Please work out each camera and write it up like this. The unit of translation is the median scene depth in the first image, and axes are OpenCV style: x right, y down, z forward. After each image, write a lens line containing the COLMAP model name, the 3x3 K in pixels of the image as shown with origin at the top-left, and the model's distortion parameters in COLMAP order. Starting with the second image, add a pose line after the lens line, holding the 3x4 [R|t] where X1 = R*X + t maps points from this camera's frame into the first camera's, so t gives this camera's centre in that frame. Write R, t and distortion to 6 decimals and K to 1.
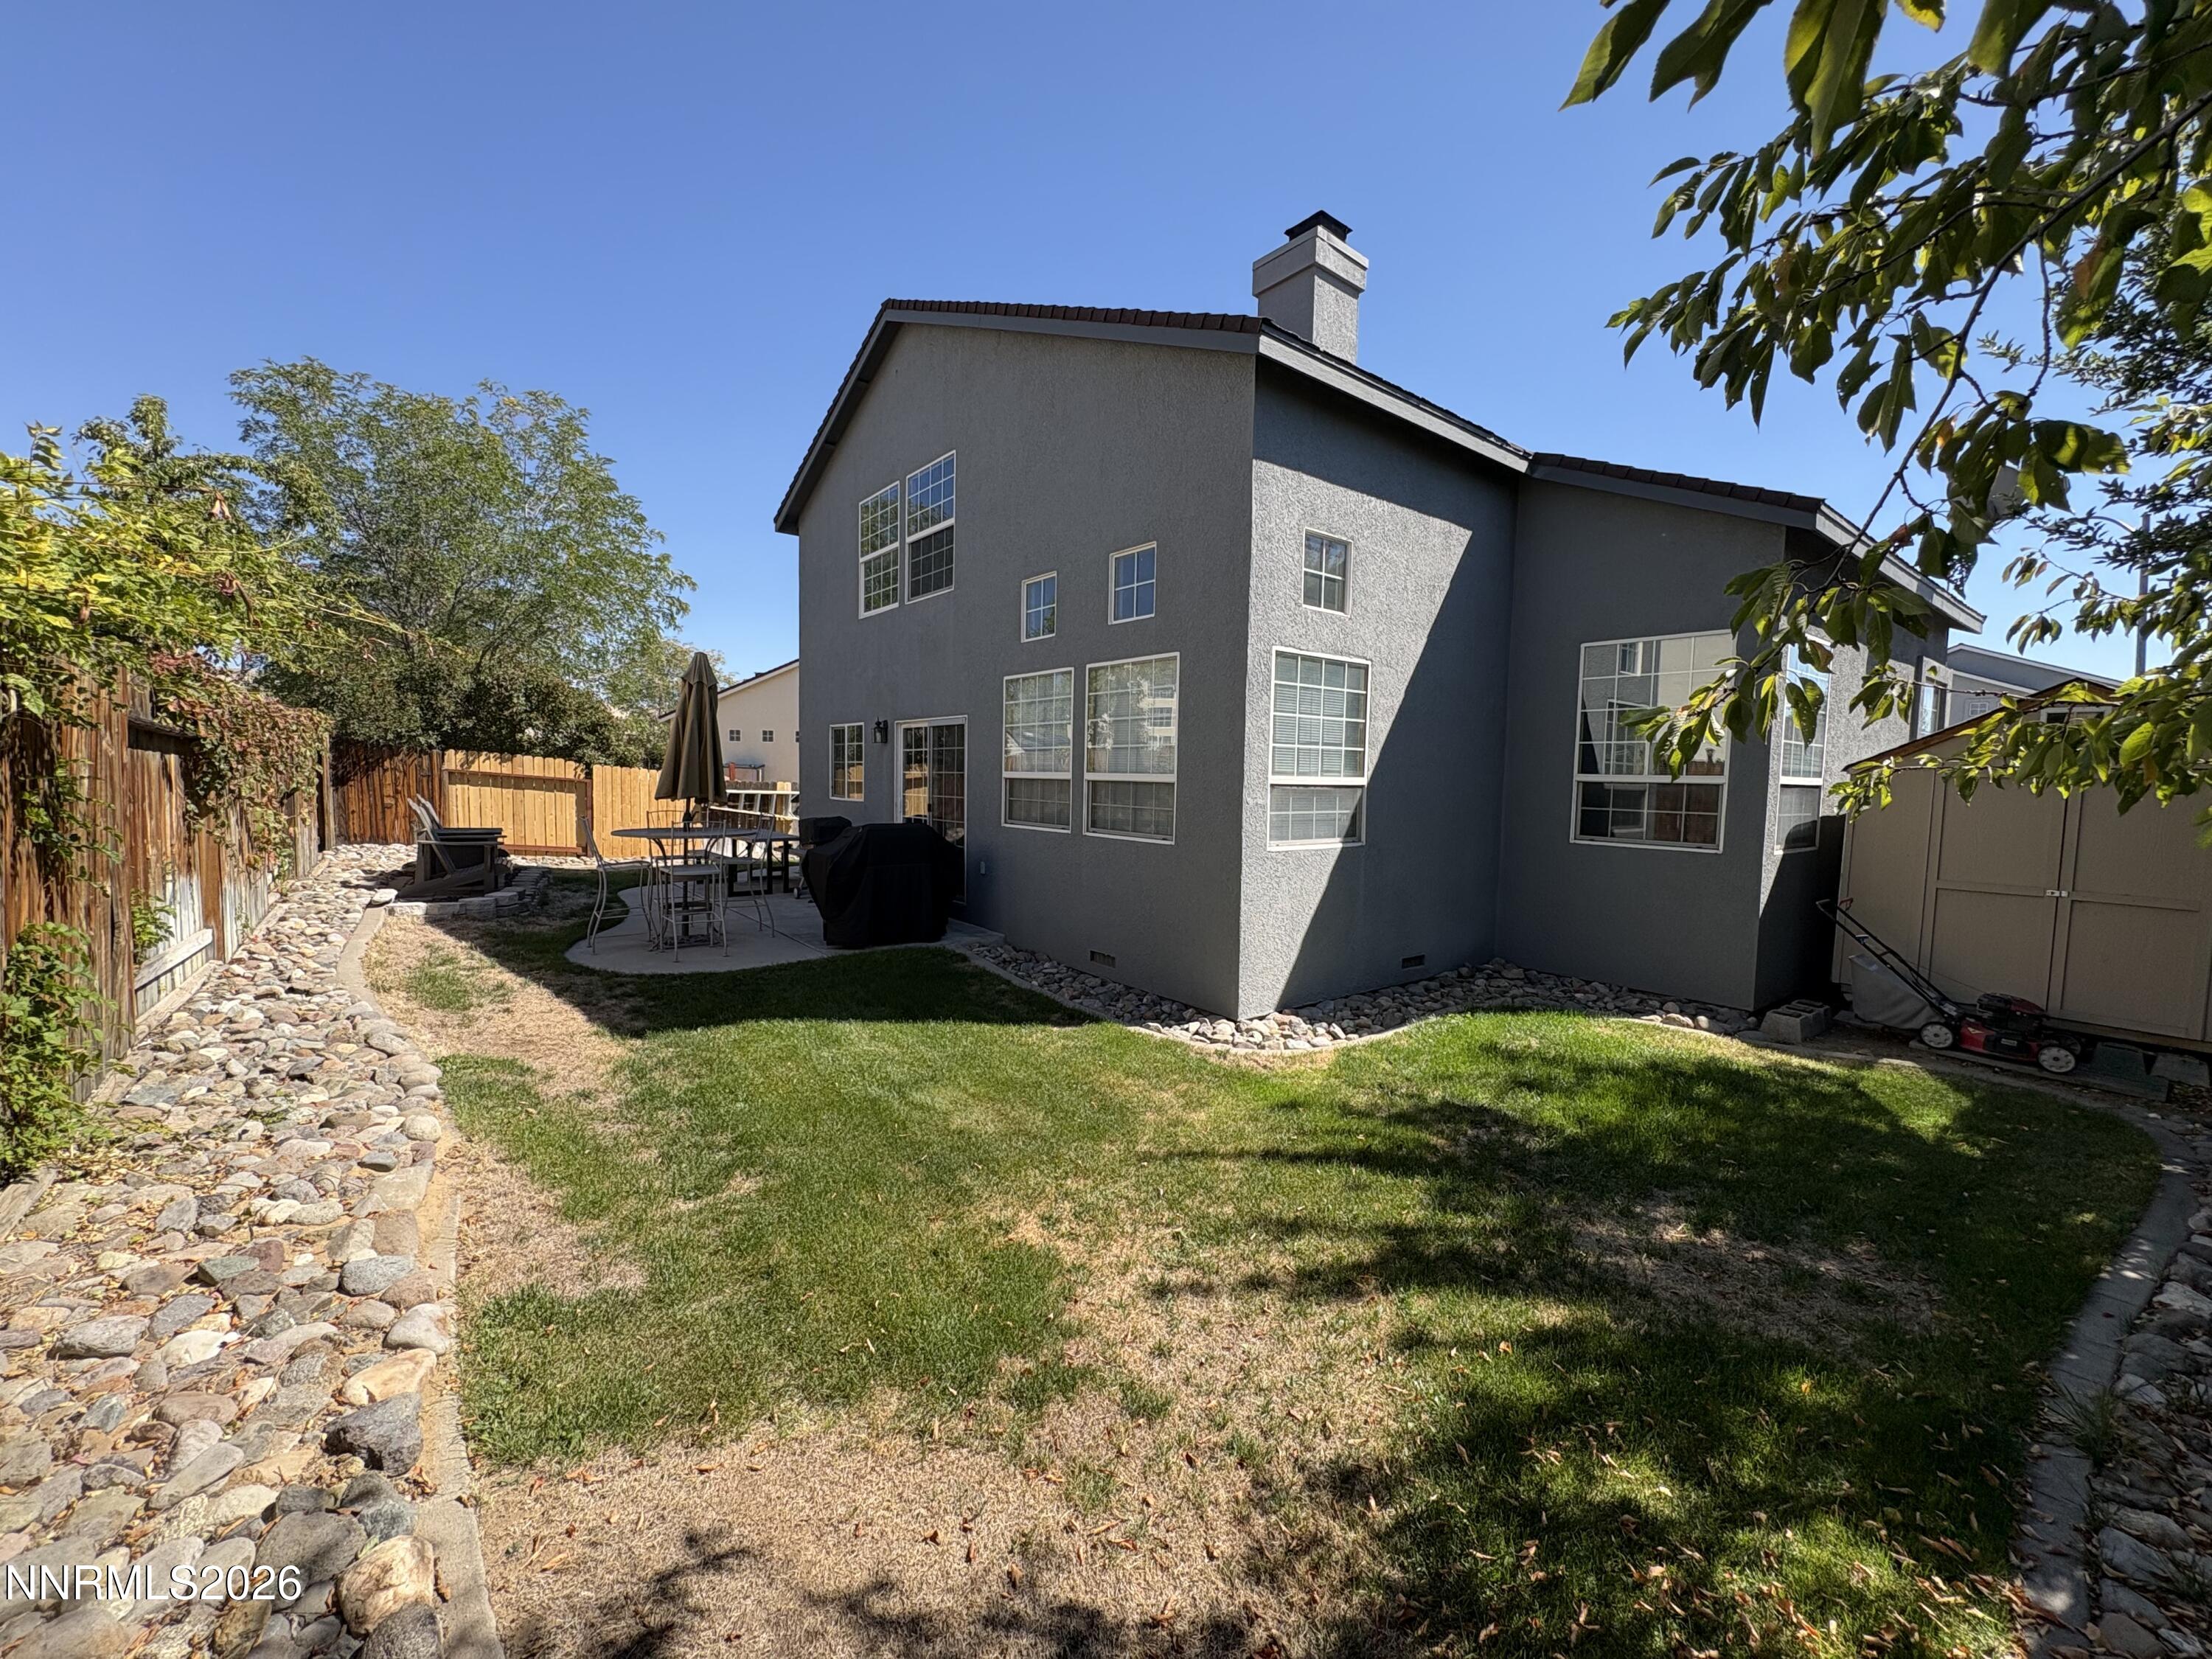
lens RADIAL K [[890.6, 0, 1105.9], [0, 890.6, 830.6], [0, 0, 1]] dist [0.000023, 0.000008]
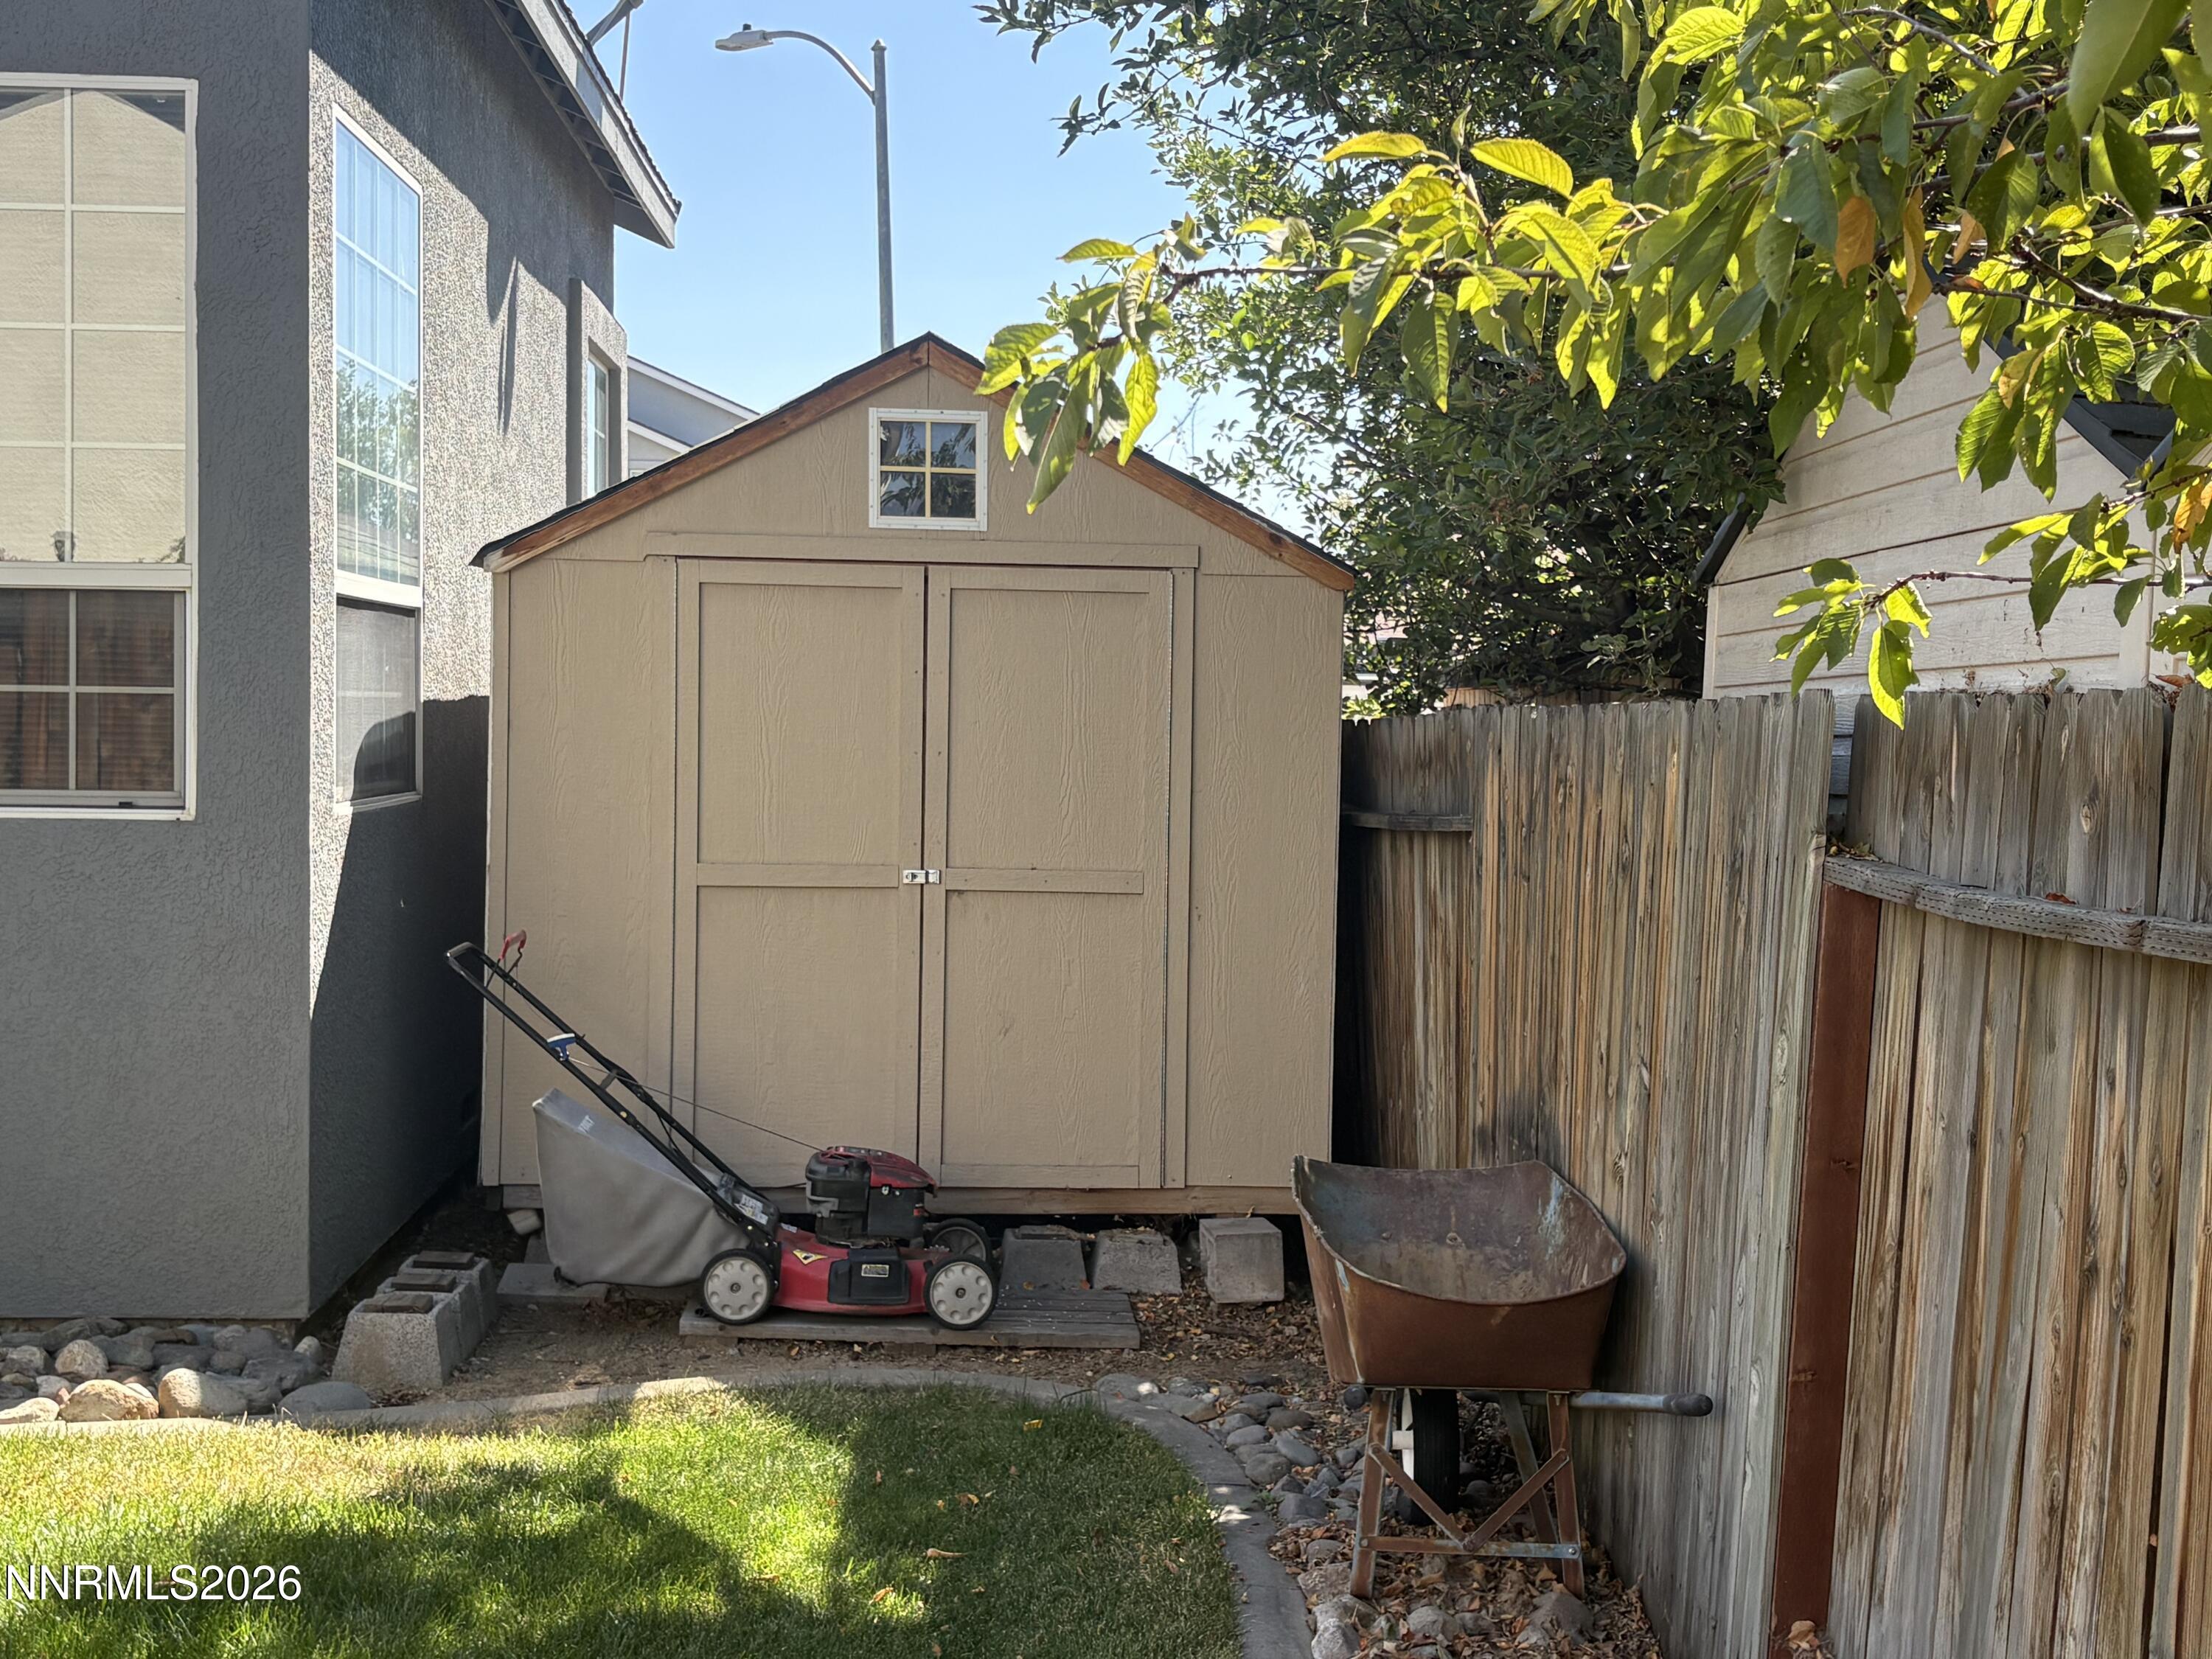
lens RADIAL K [[2828.1, 0, 1106.2], [0, 2828.1, 827.6], [0, 0, 1]] dist [0.028012, 0.000000]
pose [[0.572819, -0.052402, 0.818005, 0.090326], [0.051768, 0.998275, 0.027698, 0.019794], [-0.818045, 0.026480, 0.574544, 0.220403]]
